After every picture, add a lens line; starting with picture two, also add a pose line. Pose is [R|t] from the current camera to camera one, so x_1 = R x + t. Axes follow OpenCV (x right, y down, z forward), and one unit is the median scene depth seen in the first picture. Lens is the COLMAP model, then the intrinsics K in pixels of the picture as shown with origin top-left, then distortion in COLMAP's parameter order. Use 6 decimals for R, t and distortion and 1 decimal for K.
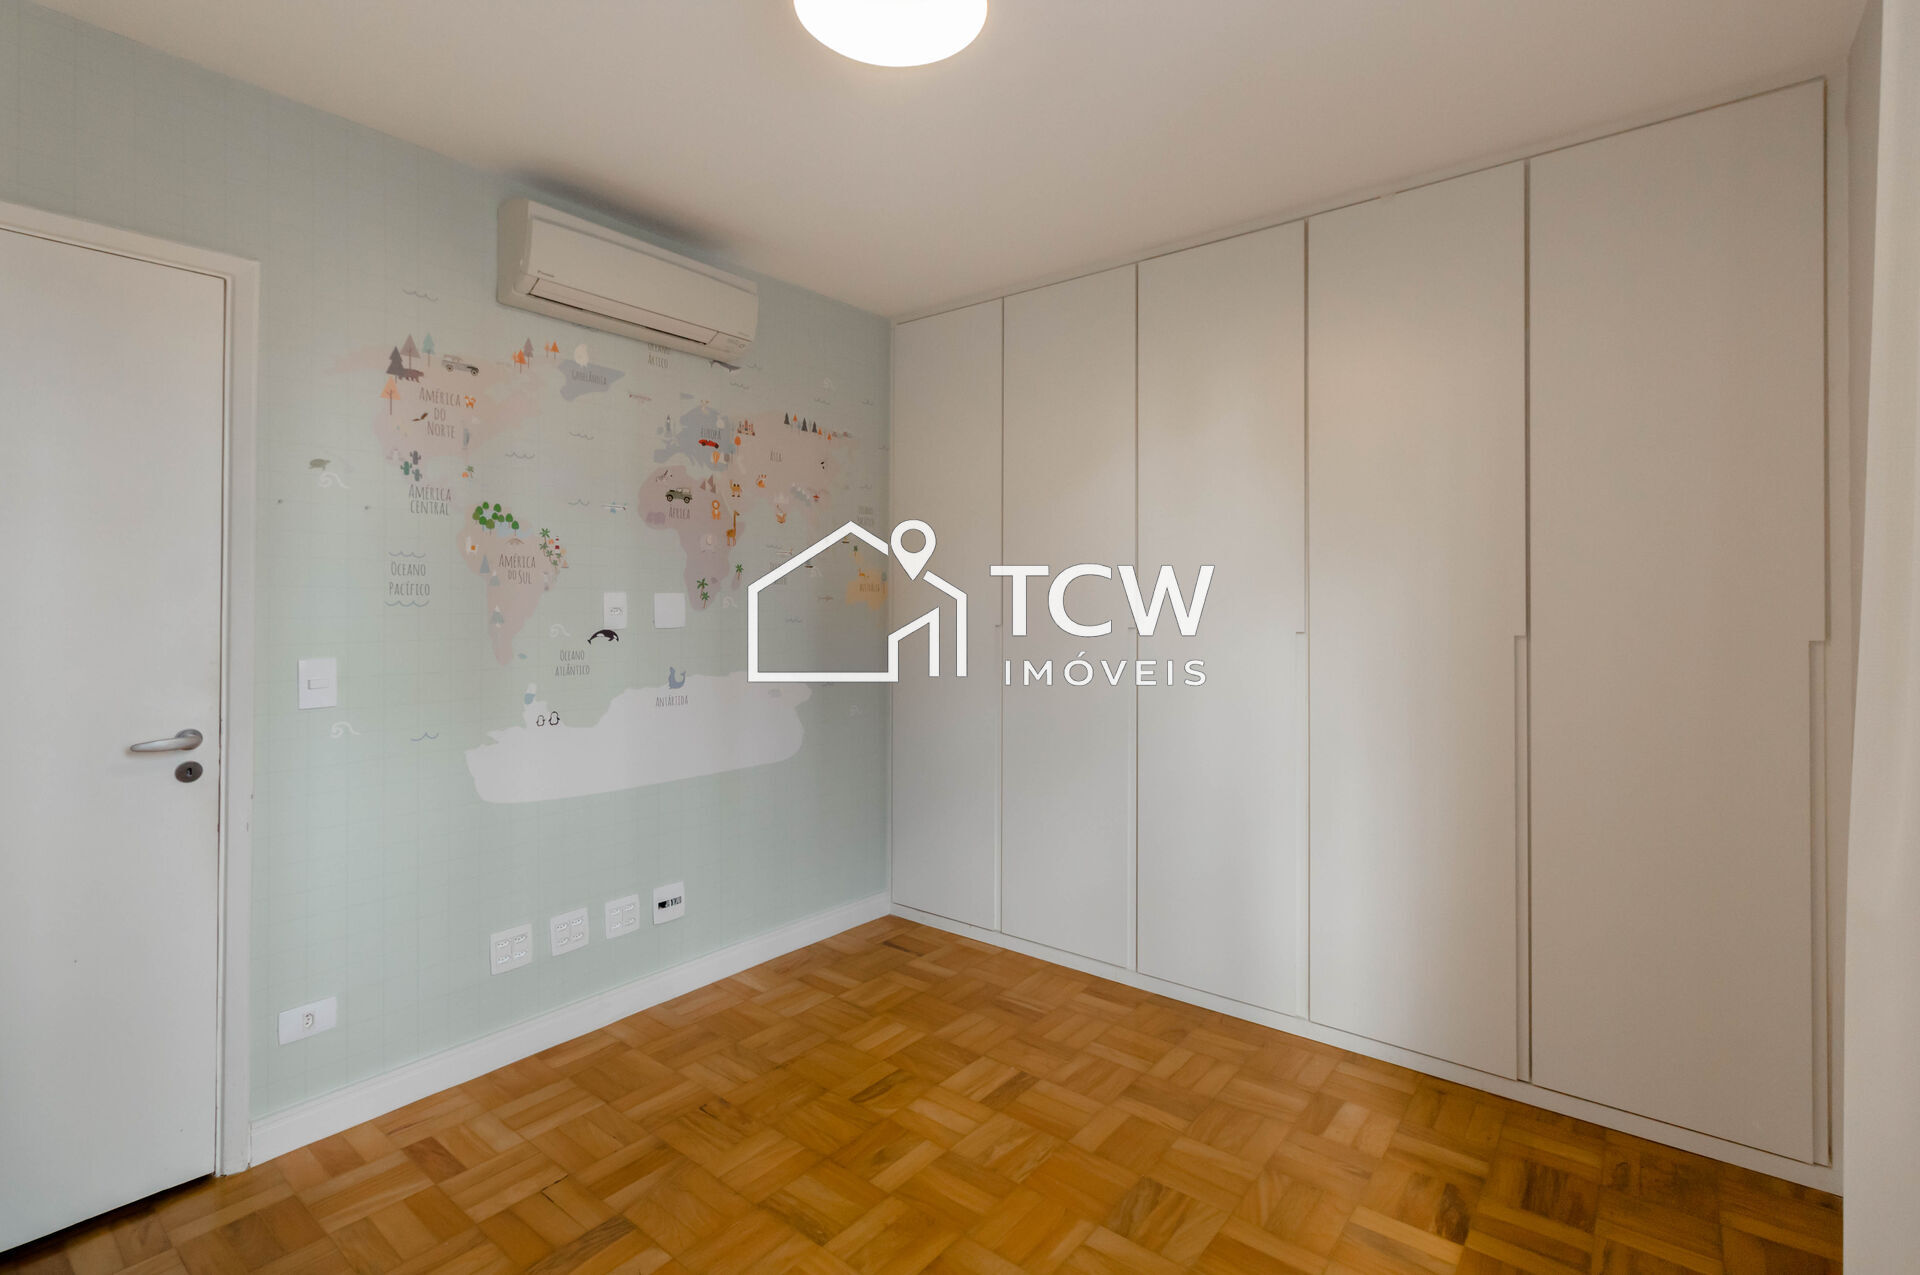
lens RADIAL K [[884.7, 0, 956.1], [0, 884.7, 593.3], [0, 0, 1]] dist [-0.001466, -0.000060]
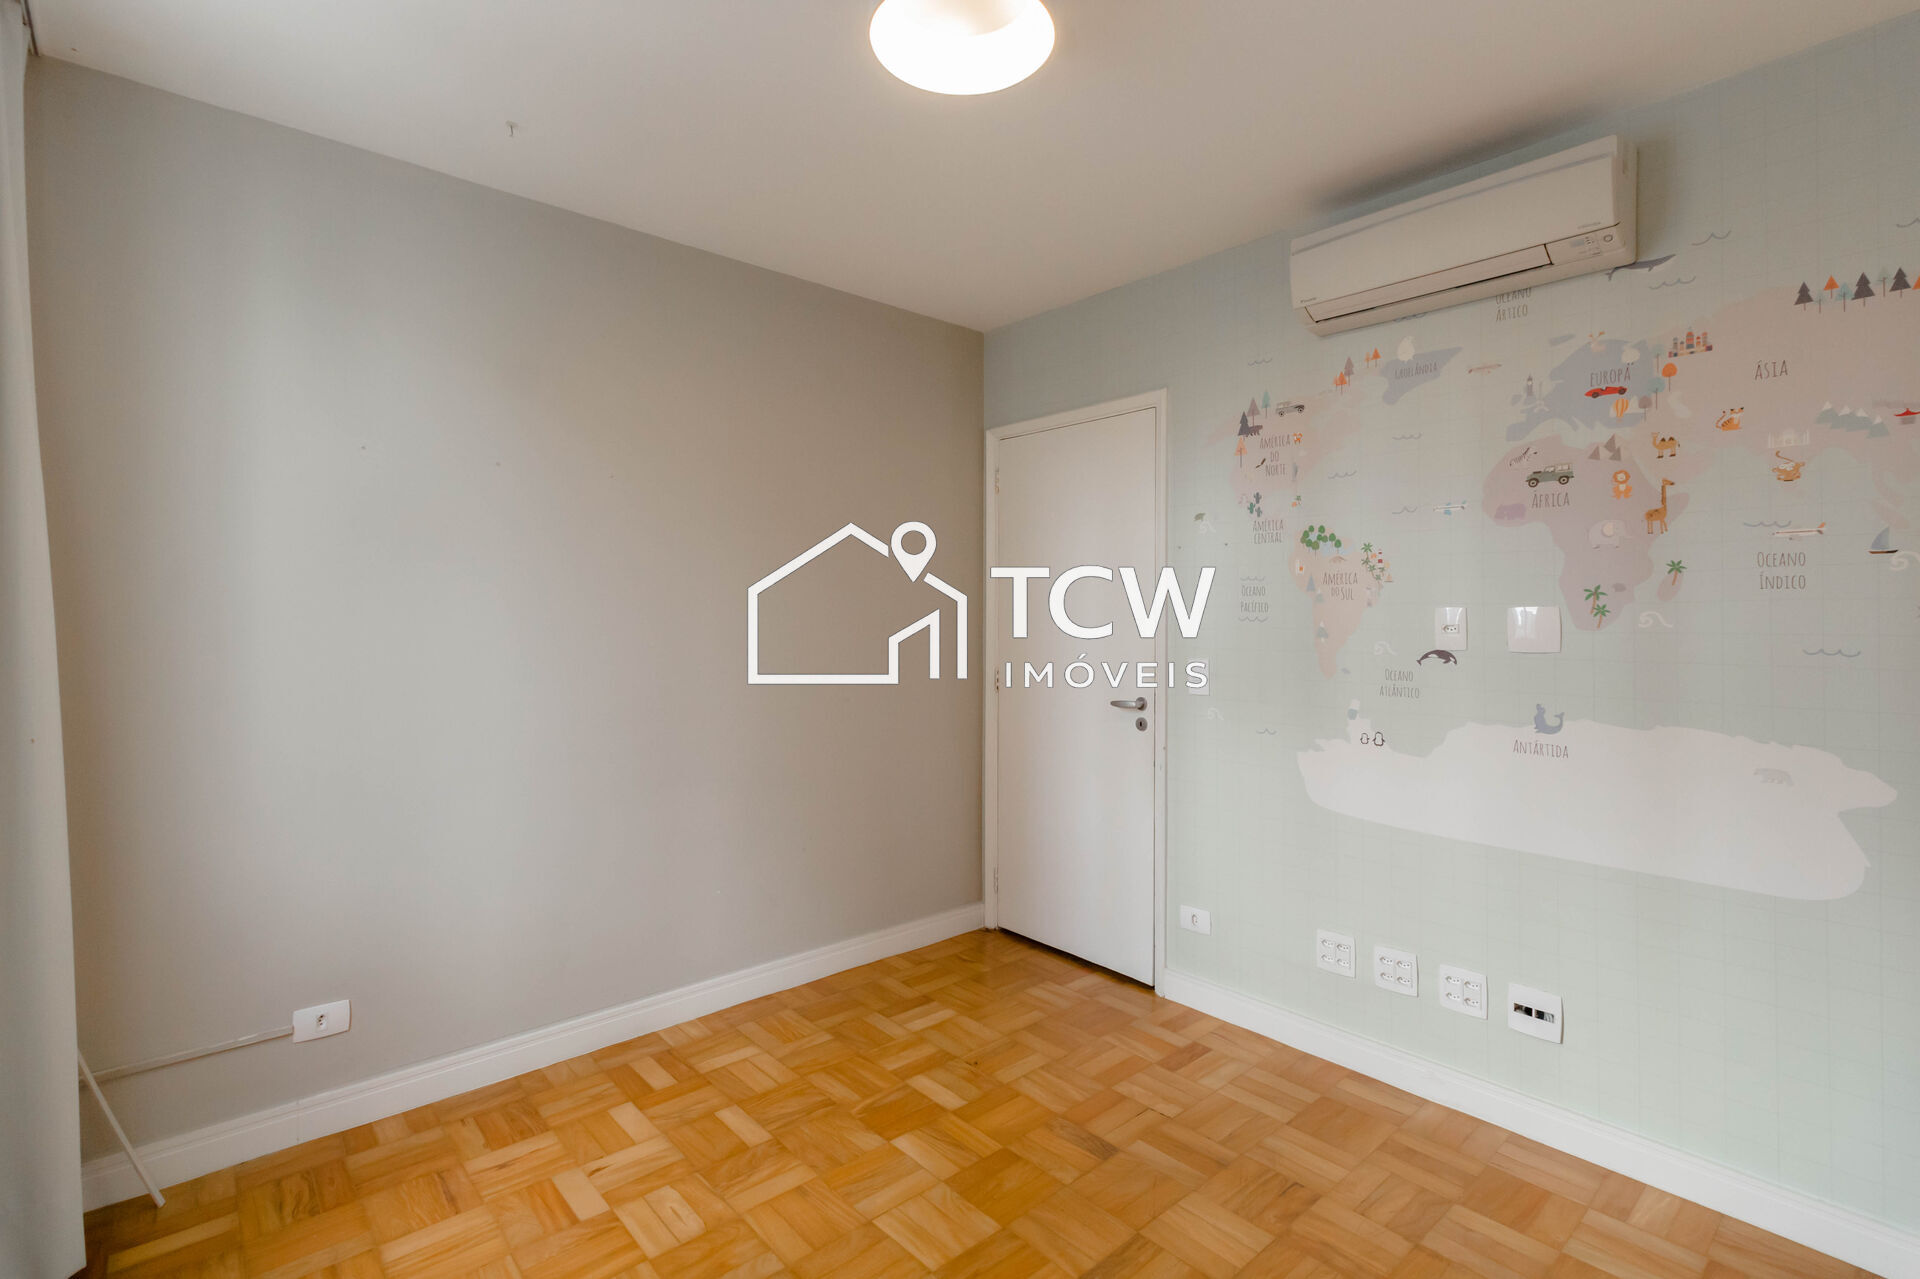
lens RADIAL K [[890.4, 0, 965.7], [0, 890.4, 605.7], [0, 0, 1]] dist [0.002456, -0.000123]
pose [[-0.167597, -0.011954, -0.985783, 0.582635], [0.007808, 0.999879, -0.013452, 0.005913], [0.985825, -0.009951, -0.167483, 0.725621]]
